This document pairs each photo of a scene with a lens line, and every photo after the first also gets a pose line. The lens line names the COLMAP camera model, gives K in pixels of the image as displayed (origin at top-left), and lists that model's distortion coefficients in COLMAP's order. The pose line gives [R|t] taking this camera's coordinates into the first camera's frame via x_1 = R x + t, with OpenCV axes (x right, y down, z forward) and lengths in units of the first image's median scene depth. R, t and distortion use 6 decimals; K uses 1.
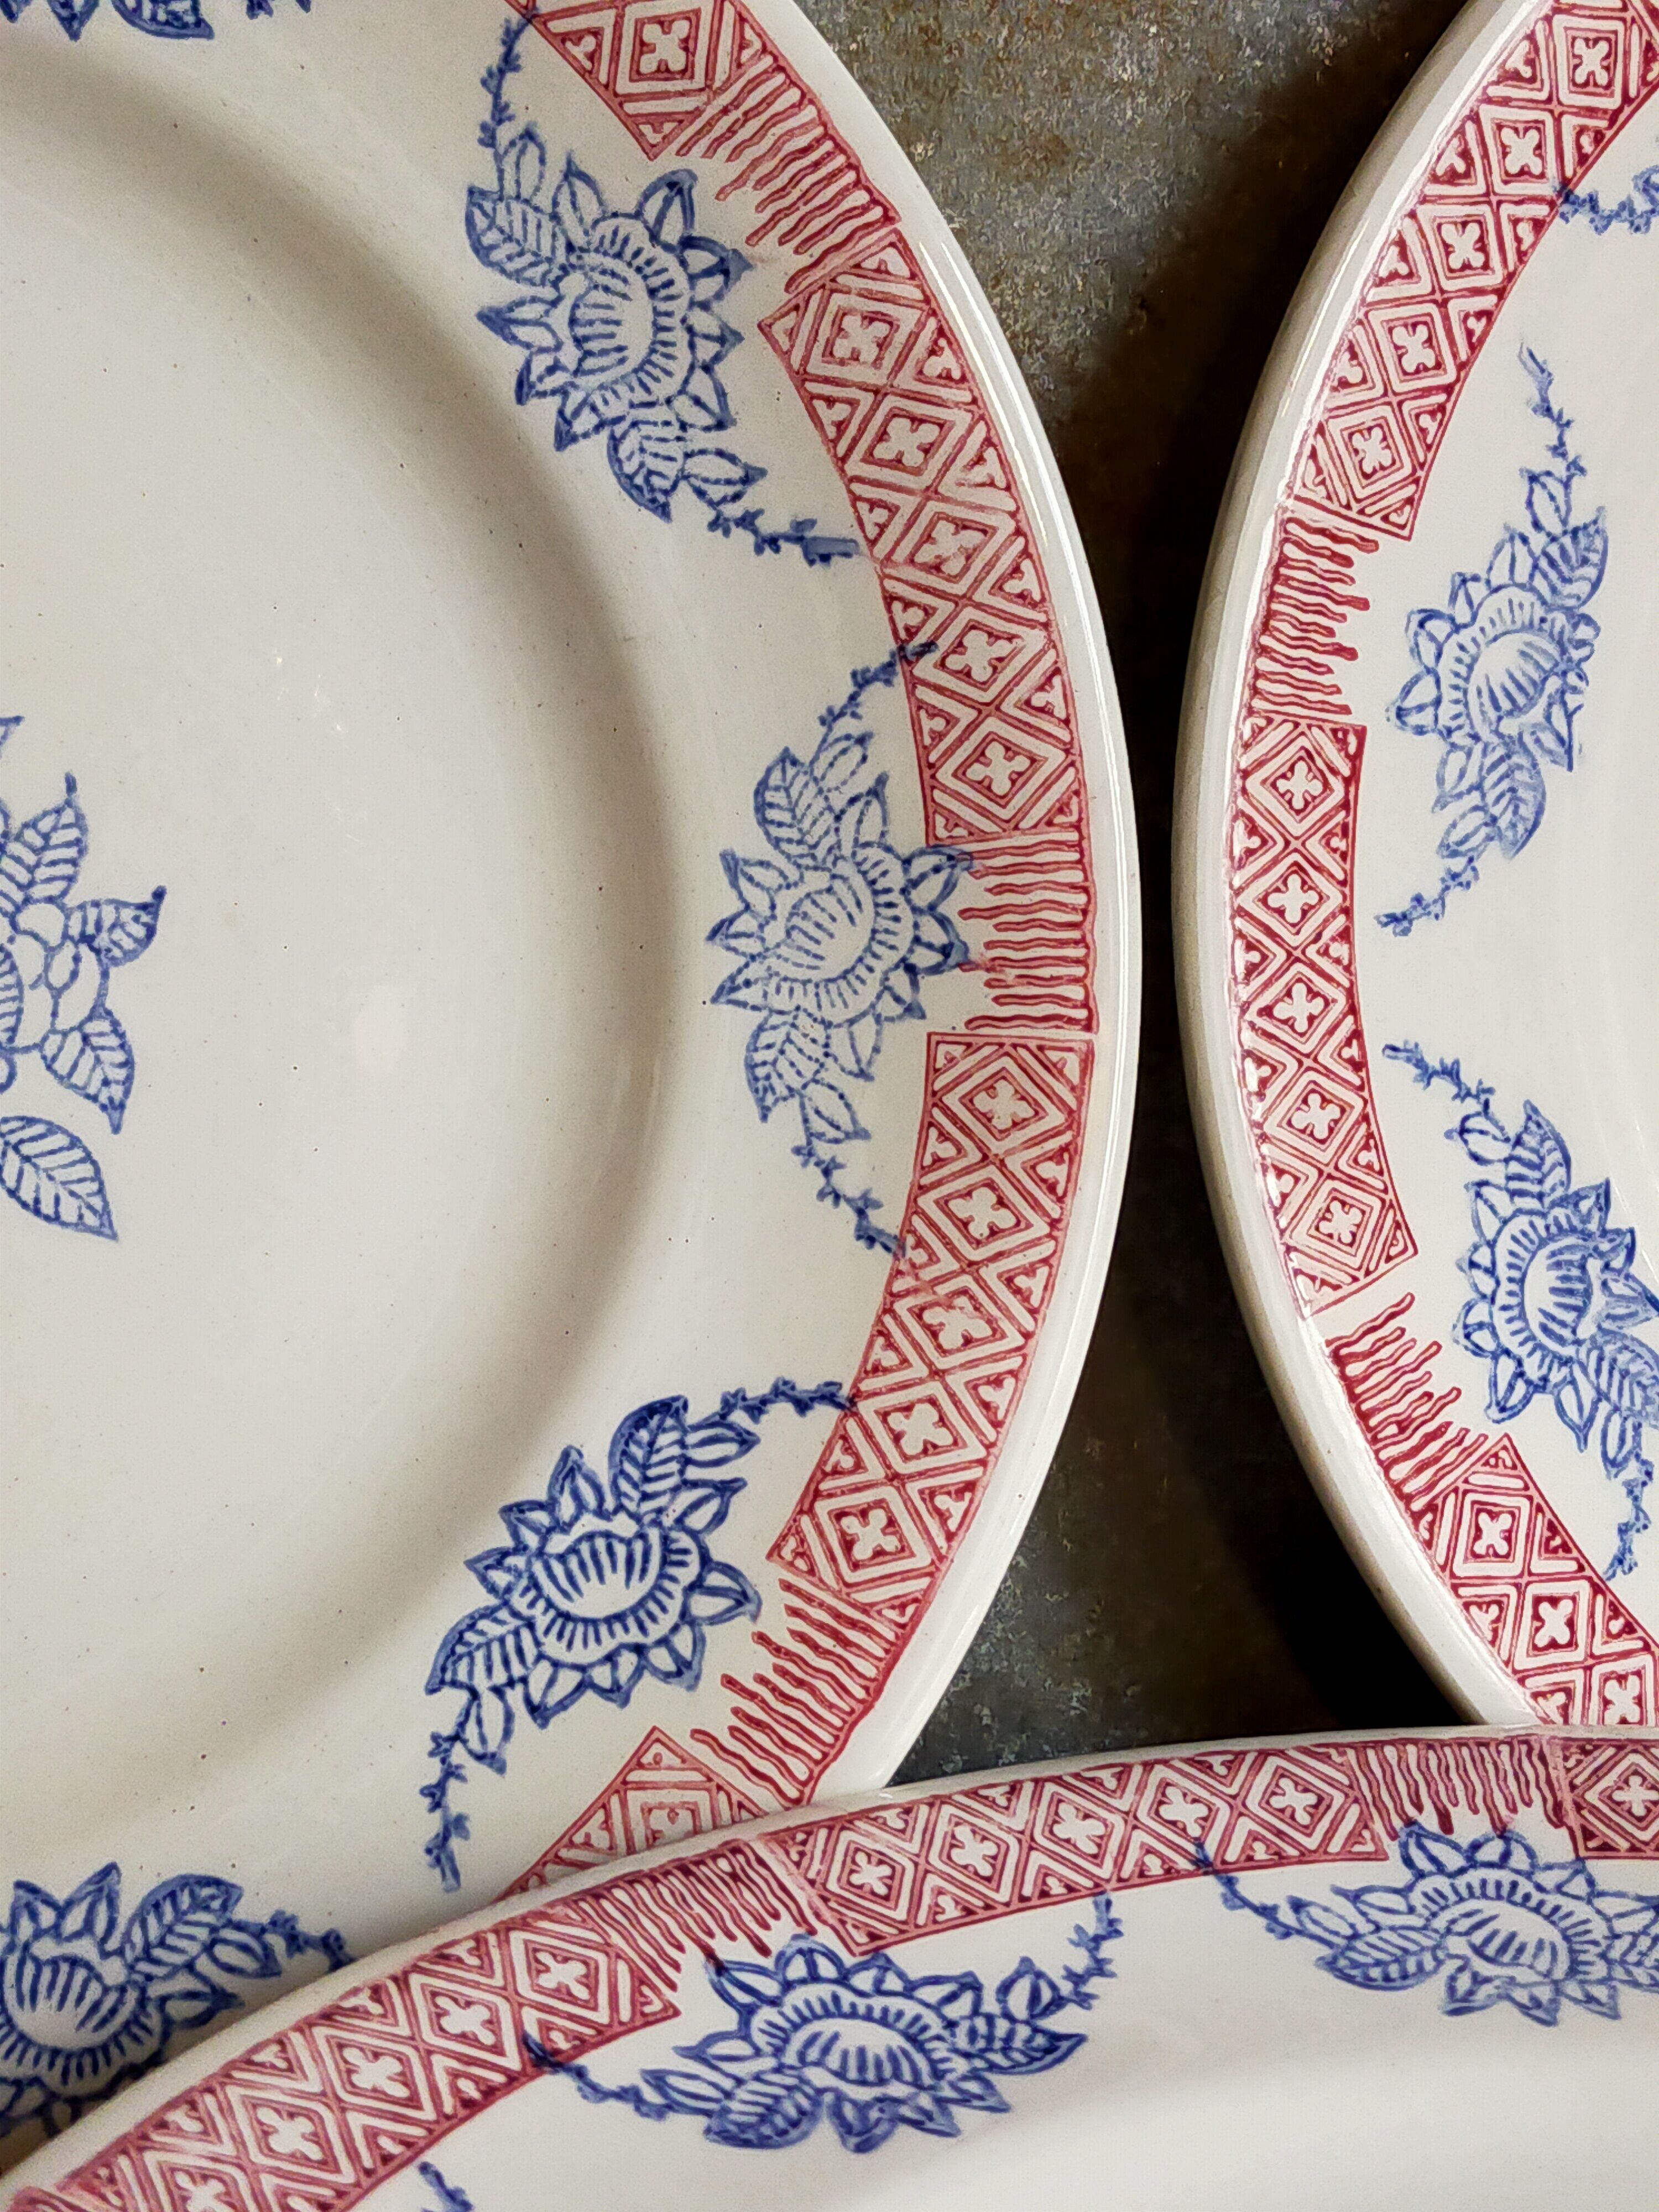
lens RADIAL K [[3322.9, 0, 847.8], [0, 3322.9, 1099.6], [0, 0, 1]] dist [0.072128, 0.000000]
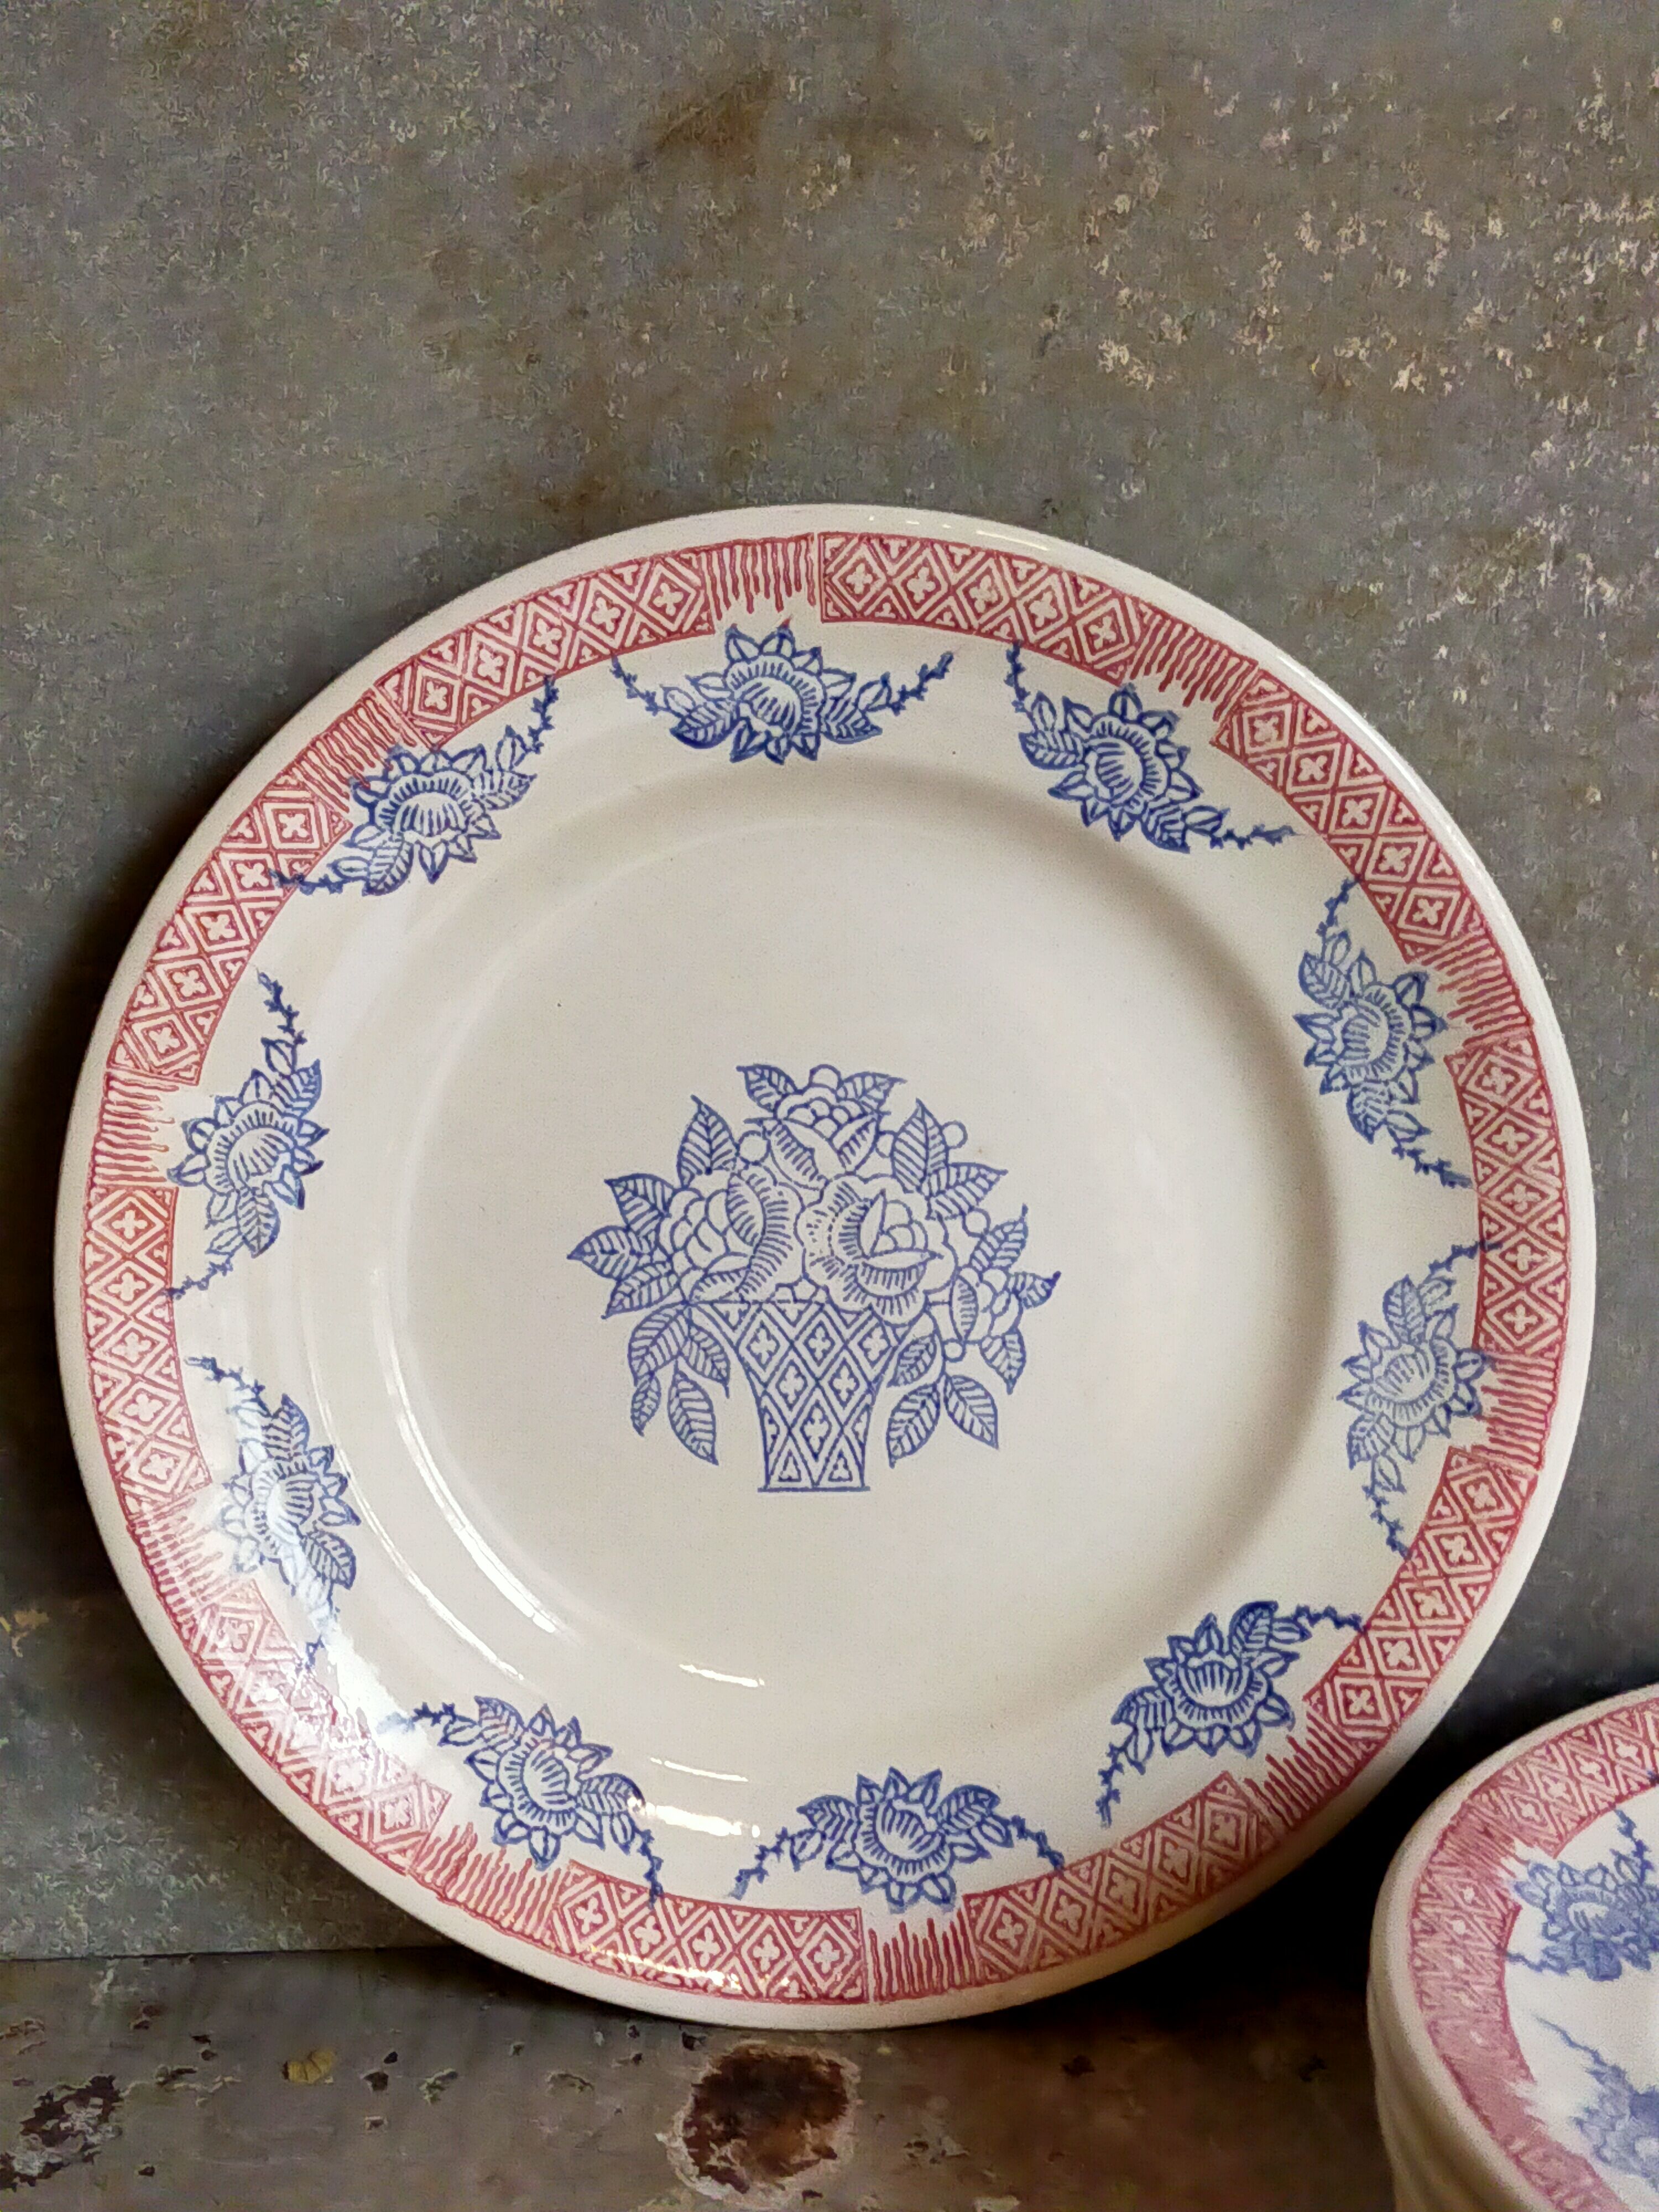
lens RADIAL K [[3322.9, 0, 837.5], [0, 3322.9, 1085.0], [0, 0, 1]] dist [0.072128, 0.000000]
pose [[0.968330, 0.217203, -0.123127, -0.121502], [-0.202079, 0.971434, 0.124418, -0.378889], [0.146634, -0.095596, 0.984561, -0.858601]]
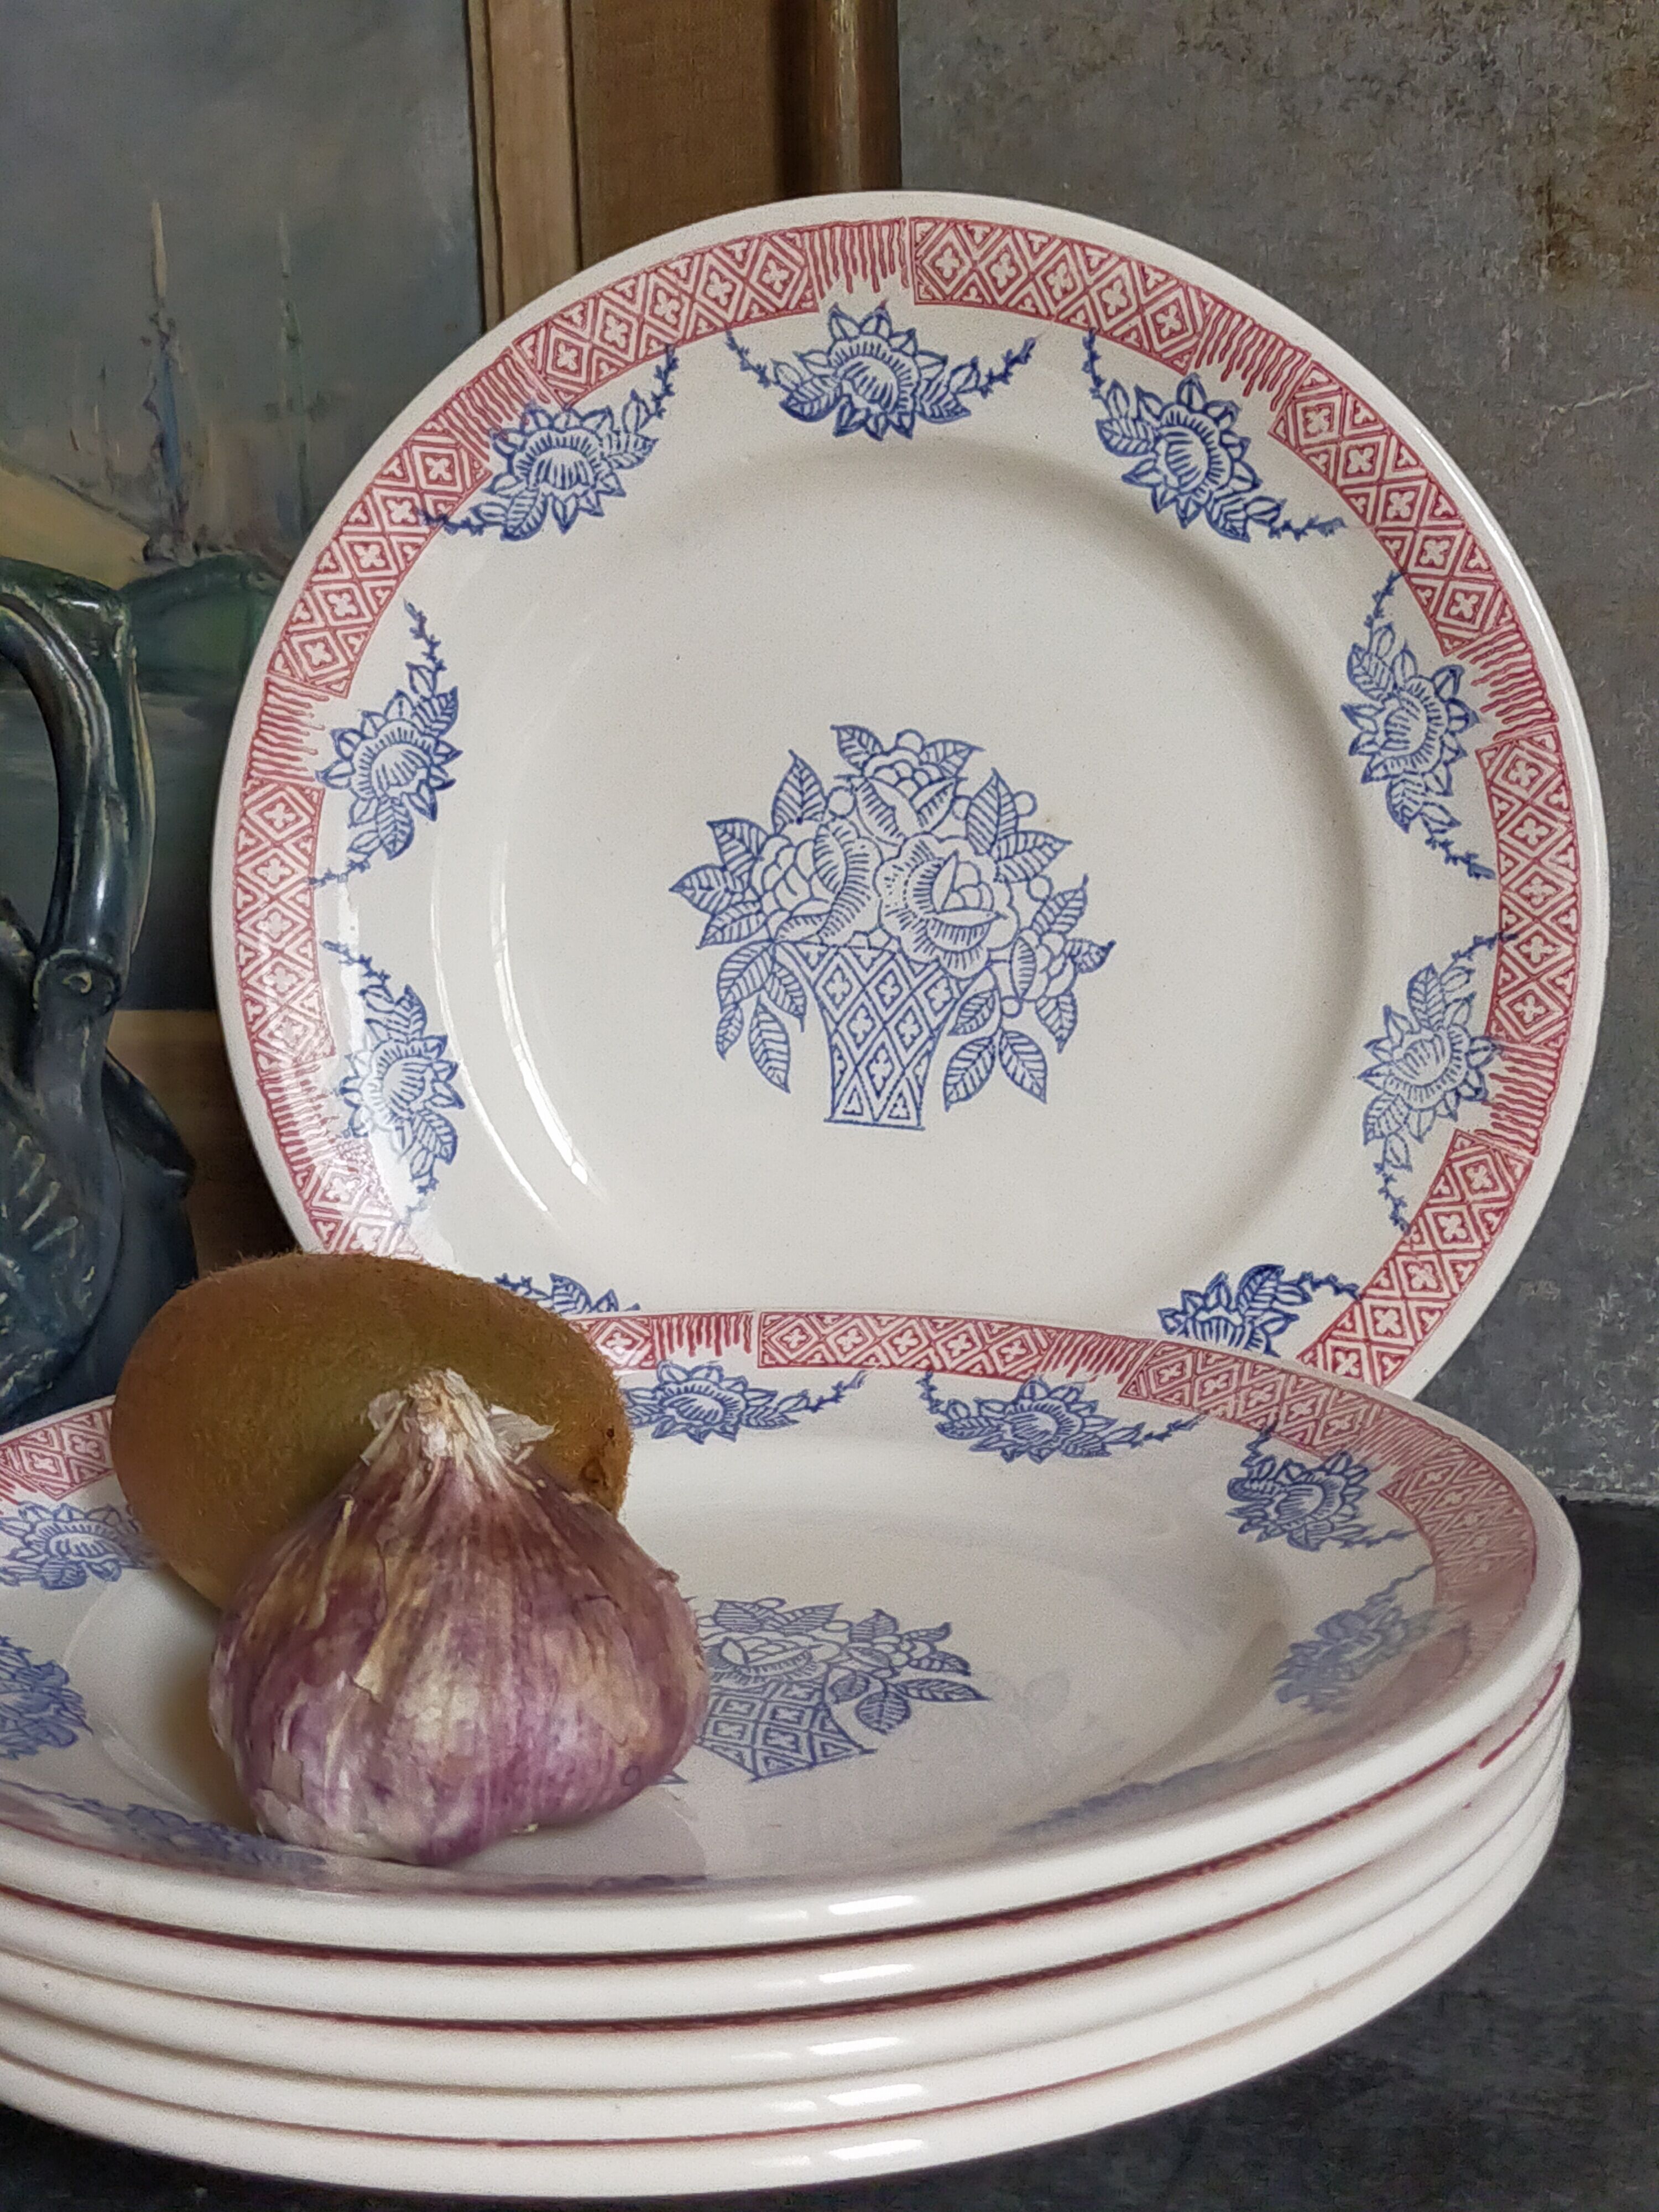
lens RADIAL K [[3322.9, 0, 832.0], [0, 3322.9, 1104.5], [0, 0, 1]] dist [0.072128, 0.000000]
pose [[0.886849, 0.301698, -0.349967, 0.376402], [-0.254252, 0.951064, 0.175592, -0.281722], [0.385817, -0.066743, 0.920158, -0.915801]]
